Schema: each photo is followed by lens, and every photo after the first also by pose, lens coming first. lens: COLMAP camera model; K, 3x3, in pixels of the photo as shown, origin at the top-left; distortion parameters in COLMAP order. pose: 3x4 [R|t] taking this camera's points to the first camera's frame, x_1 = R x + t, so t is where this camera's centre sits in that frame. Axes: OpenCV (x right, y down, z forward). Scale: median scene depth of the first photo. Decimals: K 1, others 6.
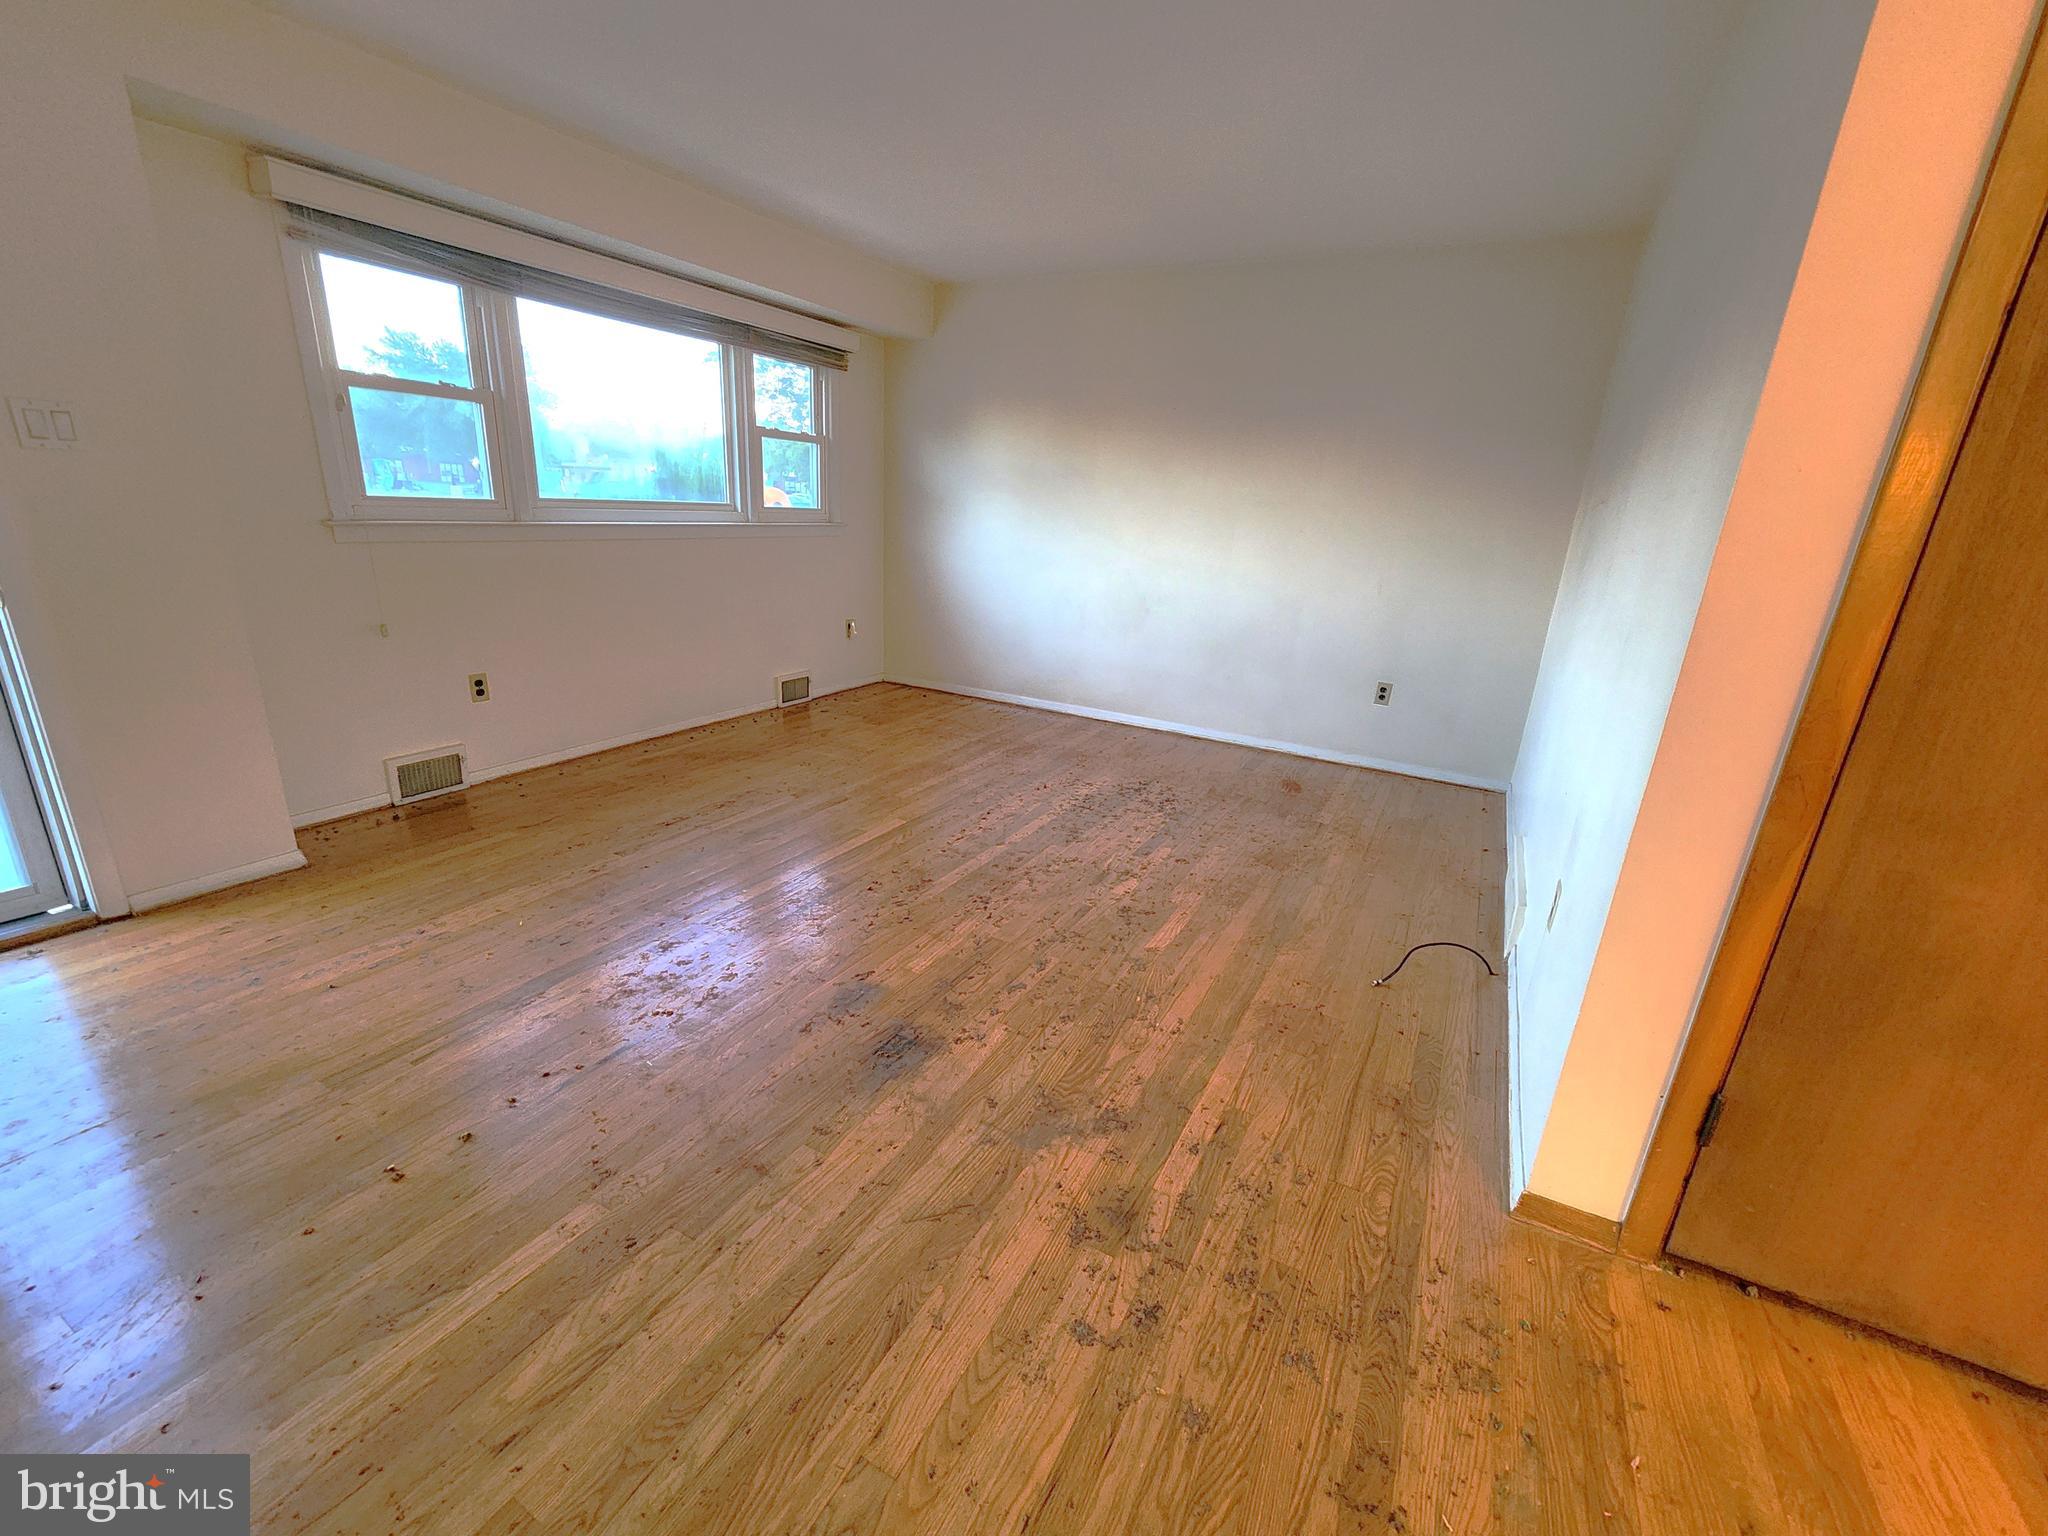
lens RADIAL K [[840.9, 0, 1024.0], [0, 840.9, 768.0], [0, 0, 1]] dist [-0.000027, 0.000547]
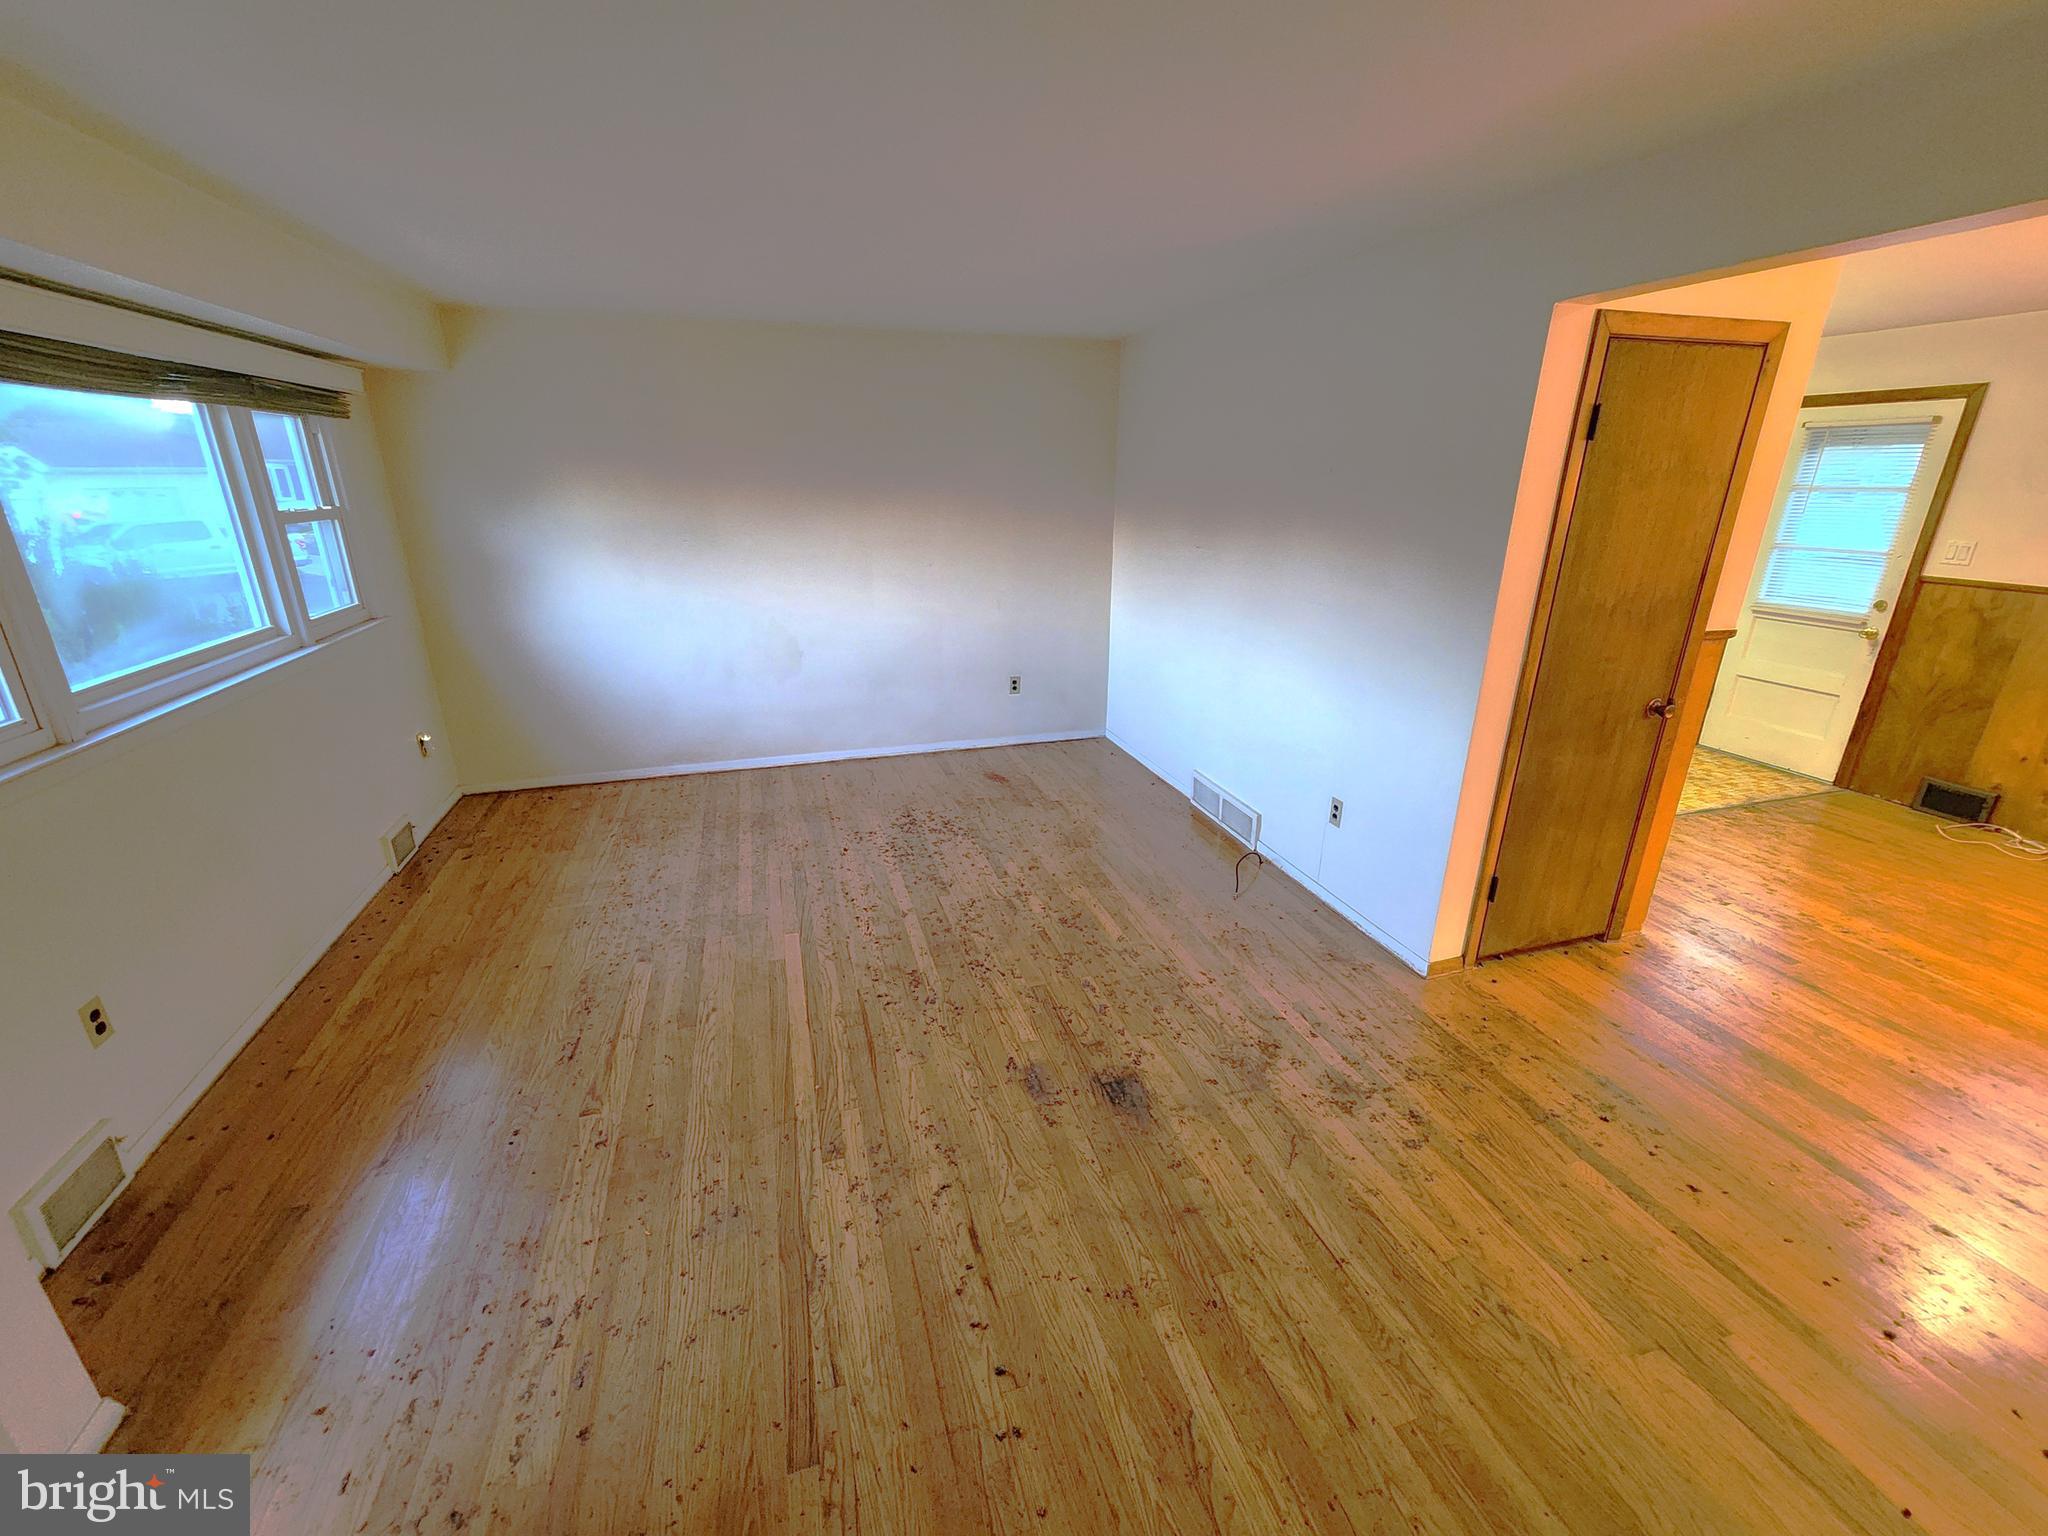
lens RADIAL K [[844.5, 0, 1024.0], [0, 844.5, 768.0], [0, 0, 1]] dist [-0.001120, 0.000973]
pose [[0.696887, -0.286987, 0.657257, -0.710154], [0.248997, 0.956257, 0.153534, -0.266650], [-0.672569, 0.056660, 0.737862, 0.112651]]
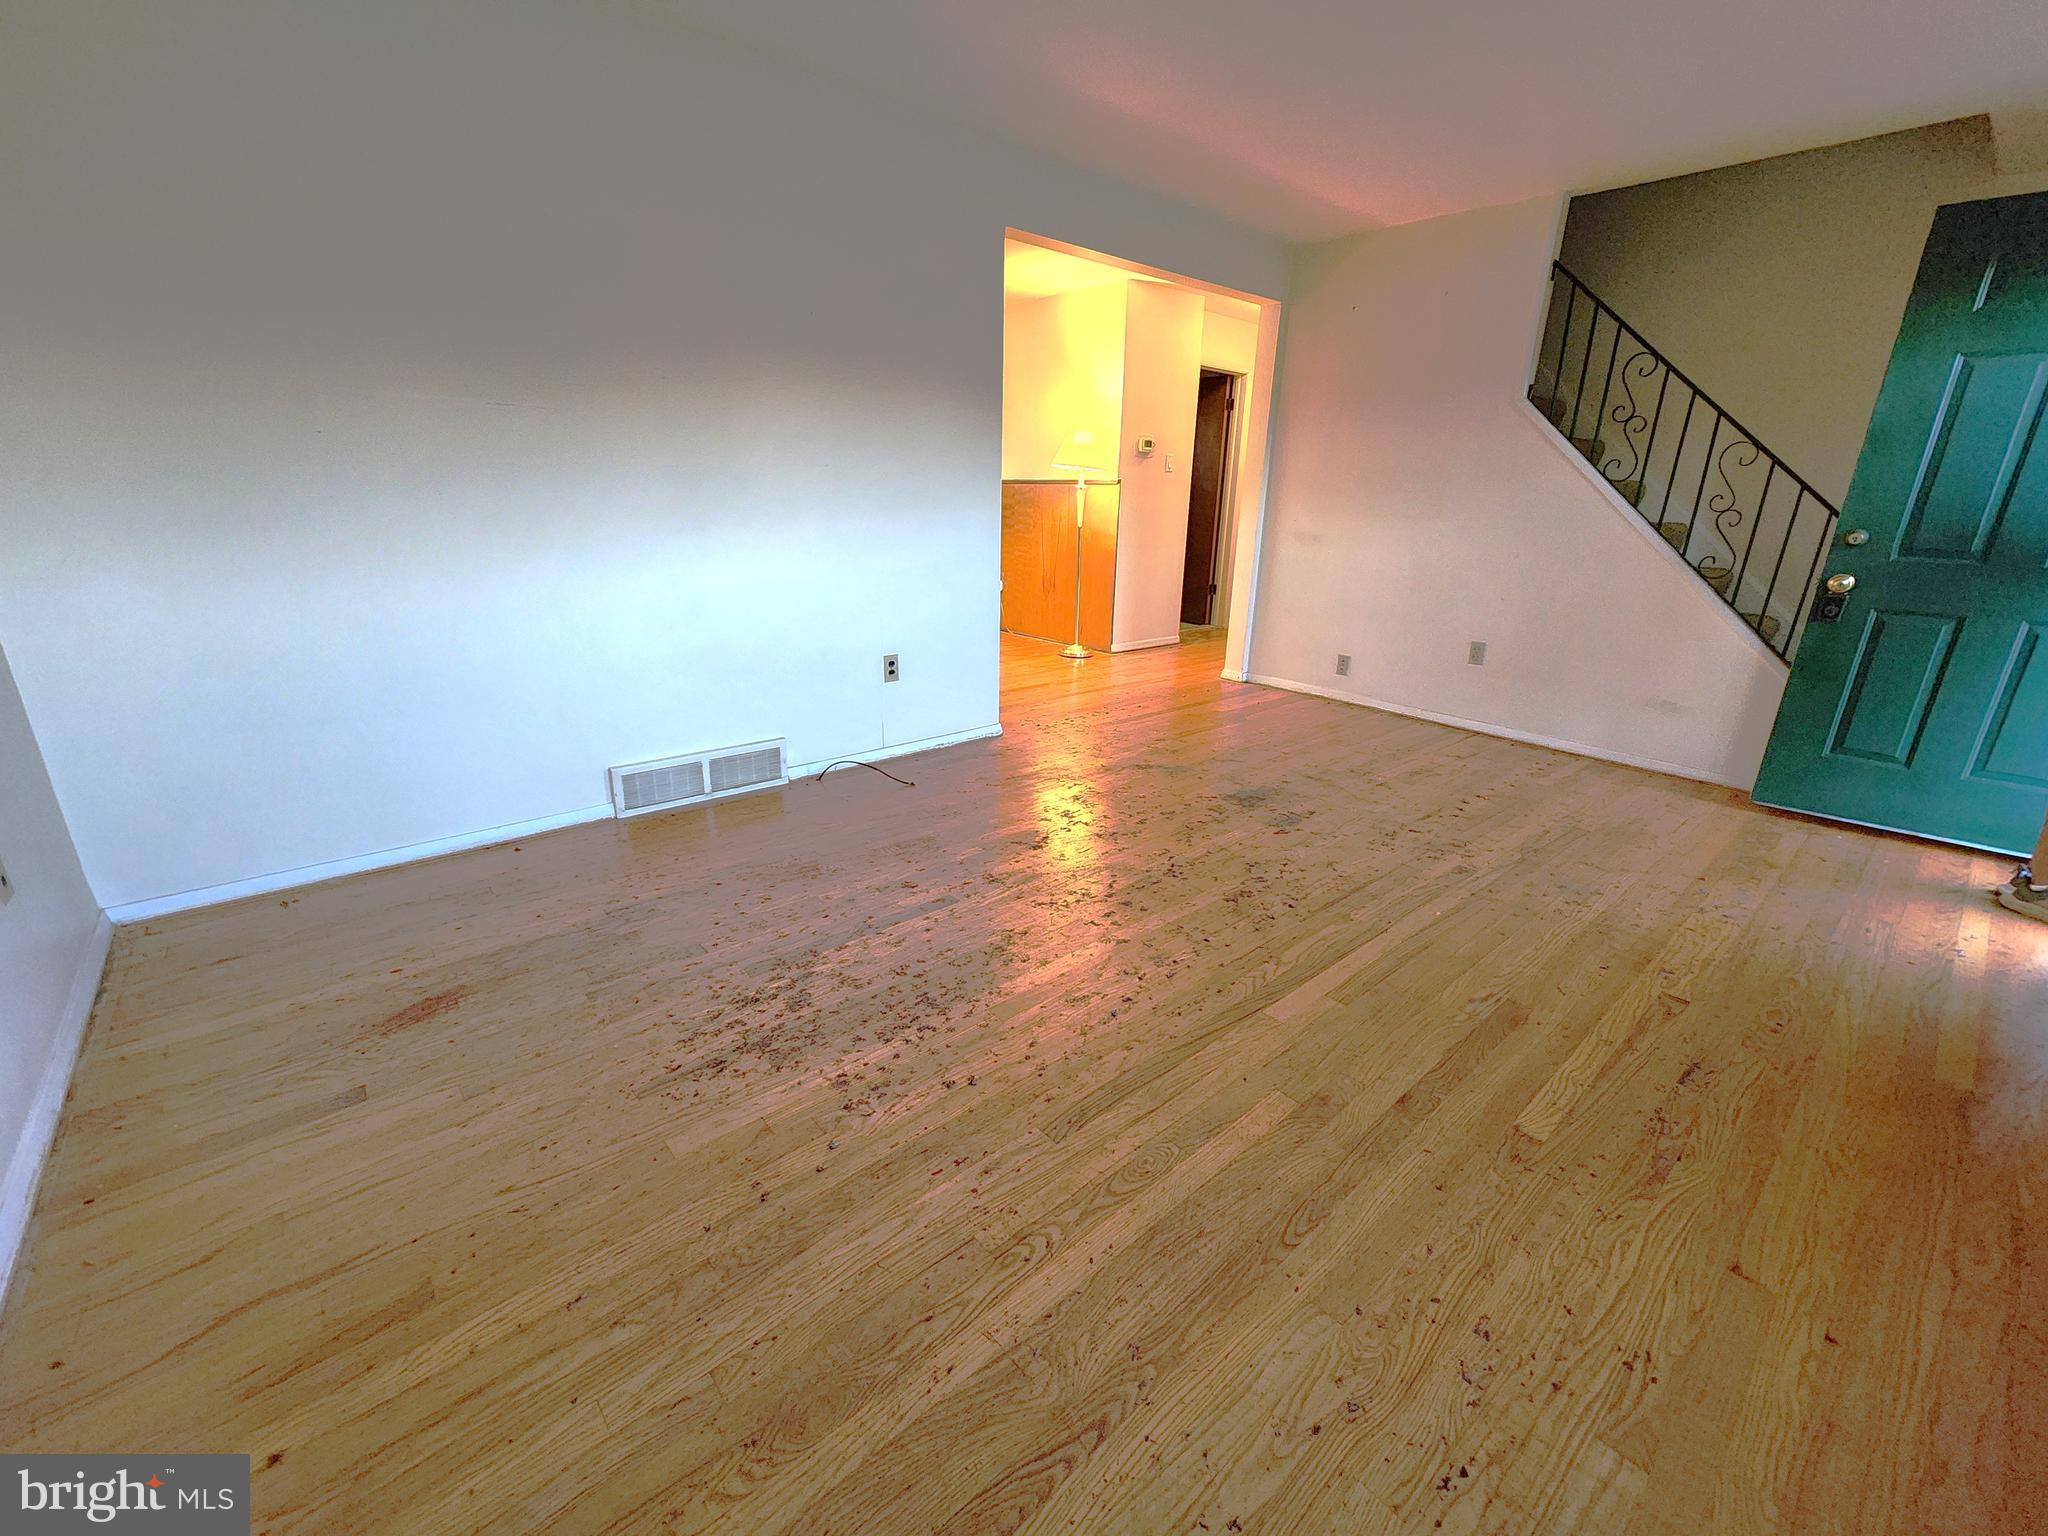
lens RADIAL K [[840.9, 0, 1024.0], [0, 840.9, 768.0], [0, 0, 1]] dist [-0.000027, 0.000547]
pose [[-0.935941, -0.179369, 0.303052, -0.169972], [0.035028, 0.808878, 0.586932, -0.545707], [-0.350410, 0.559949, -0.750779, 1.818106]]
